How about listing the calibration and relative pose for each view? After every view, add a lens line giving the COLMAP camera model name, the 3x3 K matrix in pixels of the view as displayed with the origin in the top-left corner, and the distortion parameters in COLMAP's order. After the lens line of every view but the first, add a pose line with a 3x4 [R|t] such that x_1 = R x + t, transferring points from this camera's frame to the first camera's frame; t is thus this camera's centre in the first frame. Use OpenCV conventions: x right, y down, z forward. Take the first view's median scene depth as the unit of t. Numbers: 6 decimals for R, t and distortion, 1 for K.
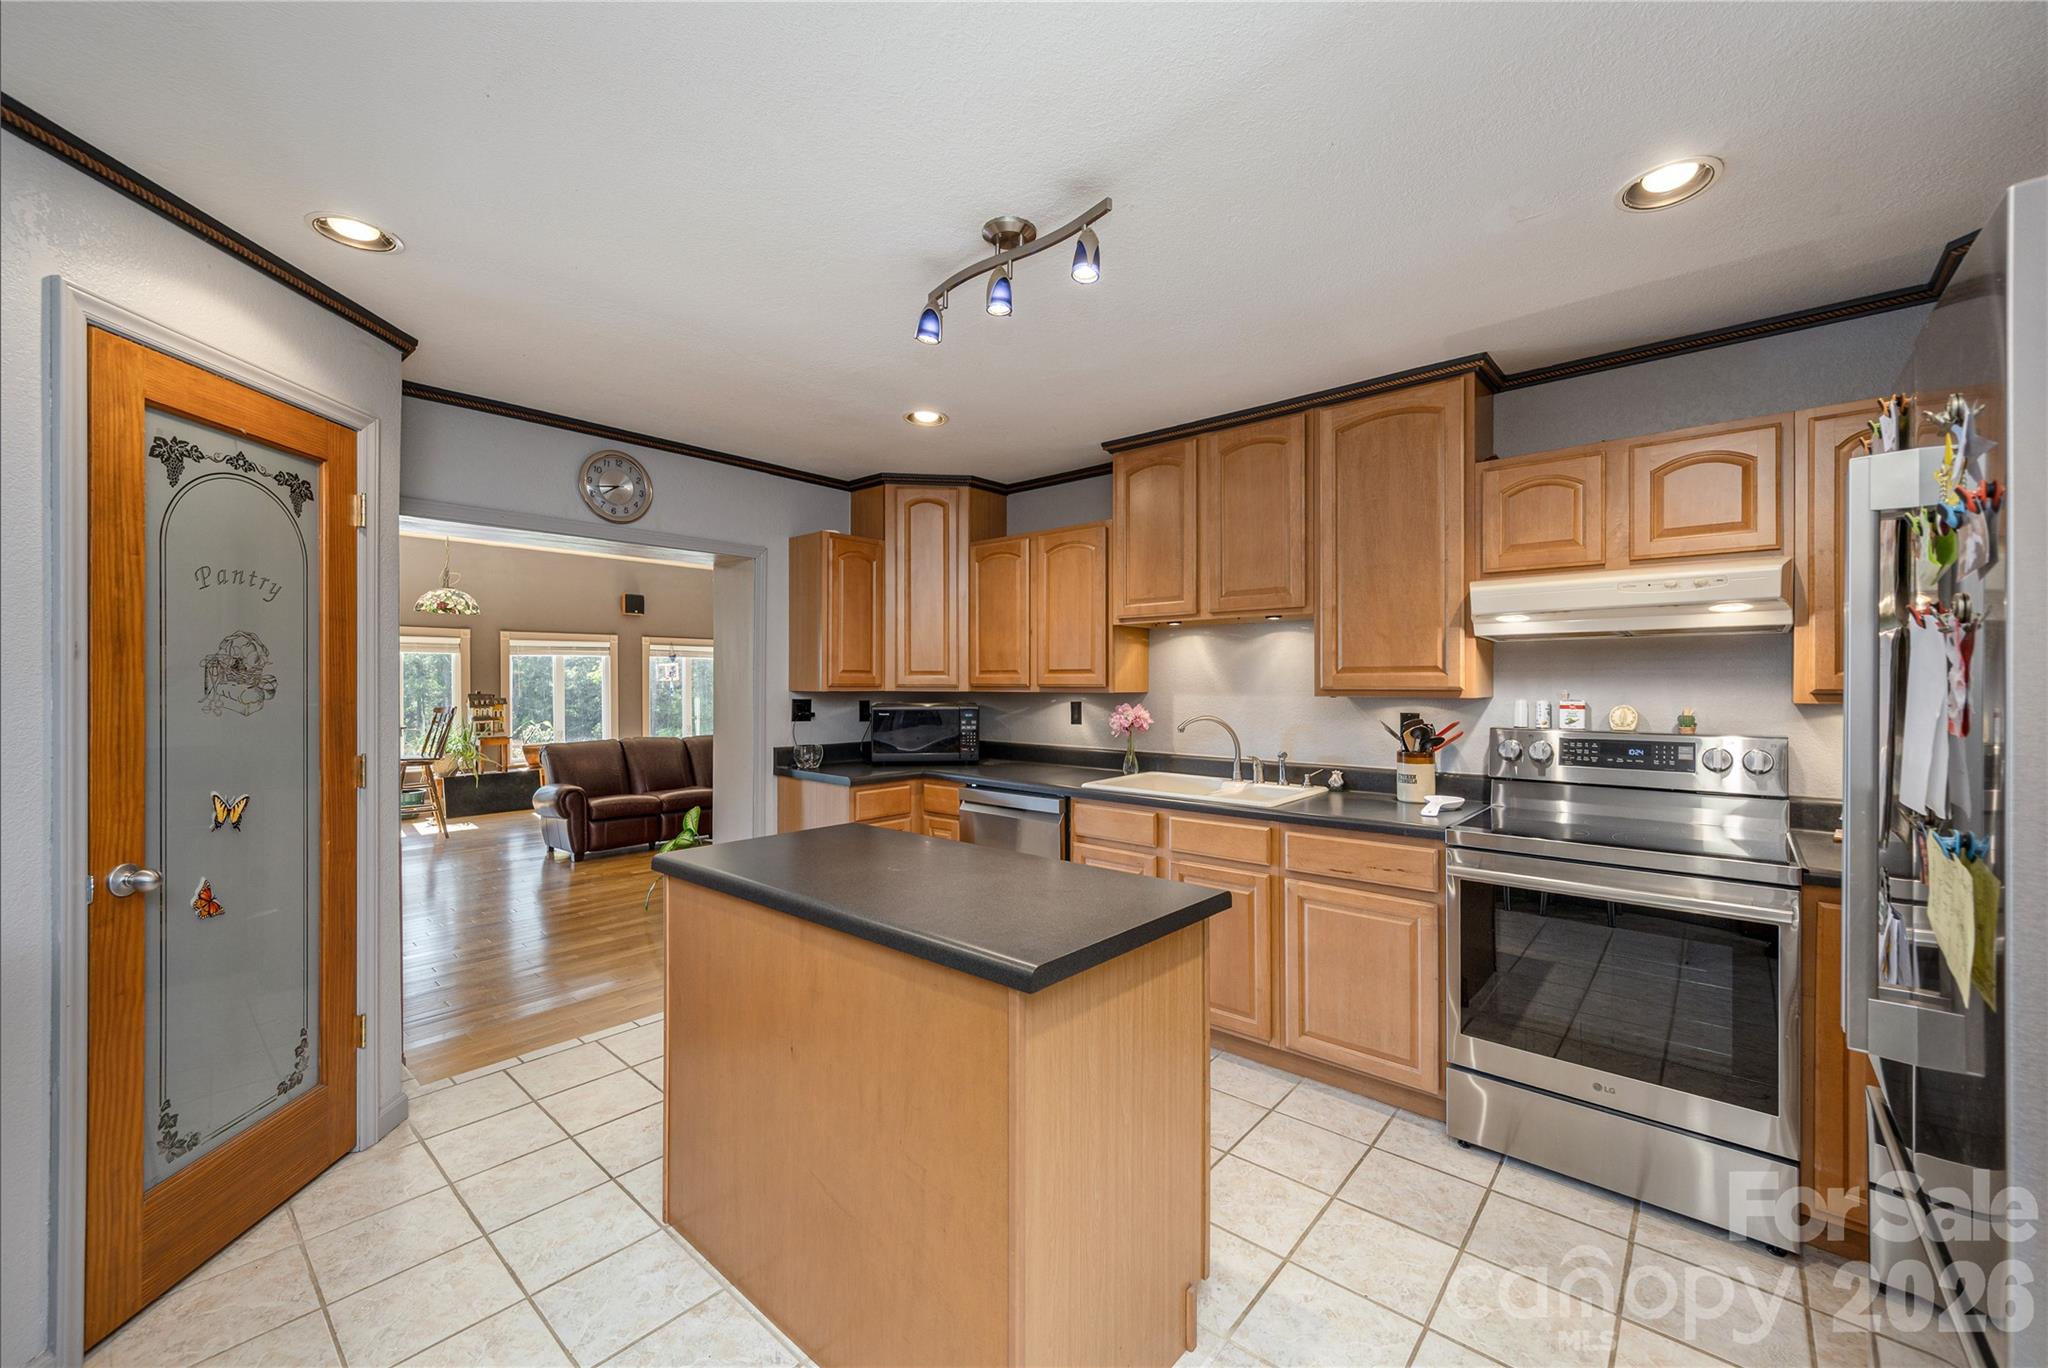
lens RADIAL K [[808.3, 0, 1023.8], [0, 808.3, 686.8], [0, 0, 1]] dist [0.002707, 0.000086]
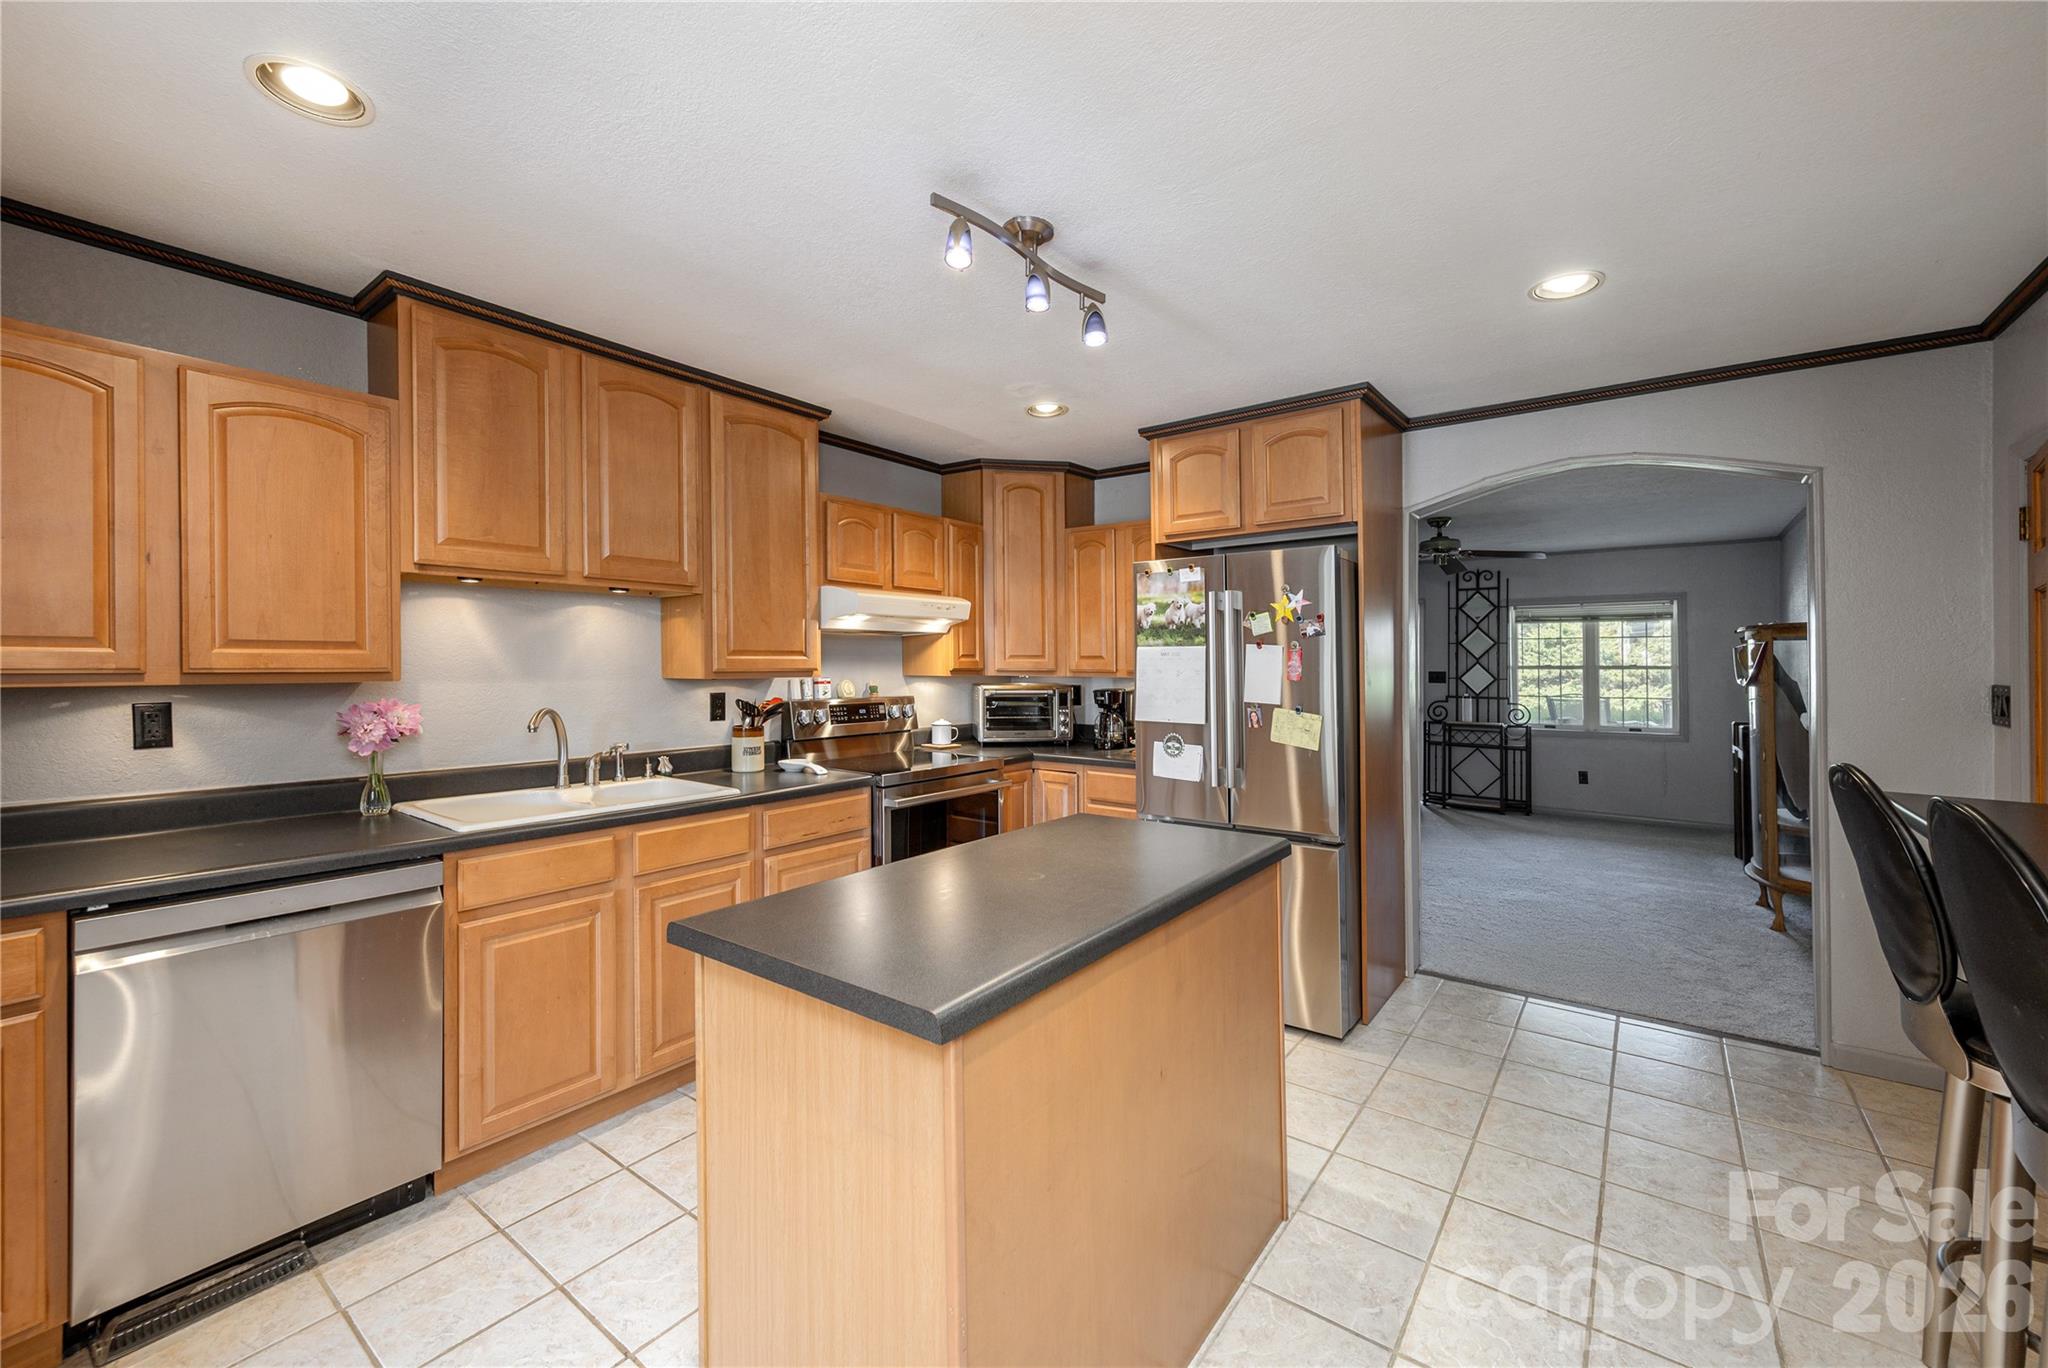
lens RADIAL K [[845.3, 0, 1015.9], [0, 845.3, 664.6], [0, 0, 1]] dist [0.005847, 0.001041]
pose [[-0.073250, -0.001589, 0.997312, -0.666962], [0.004803, 0.999987, 0.001946, -0.005580], [-0.997302, 0.004933, -0.073241, 0.671031]]
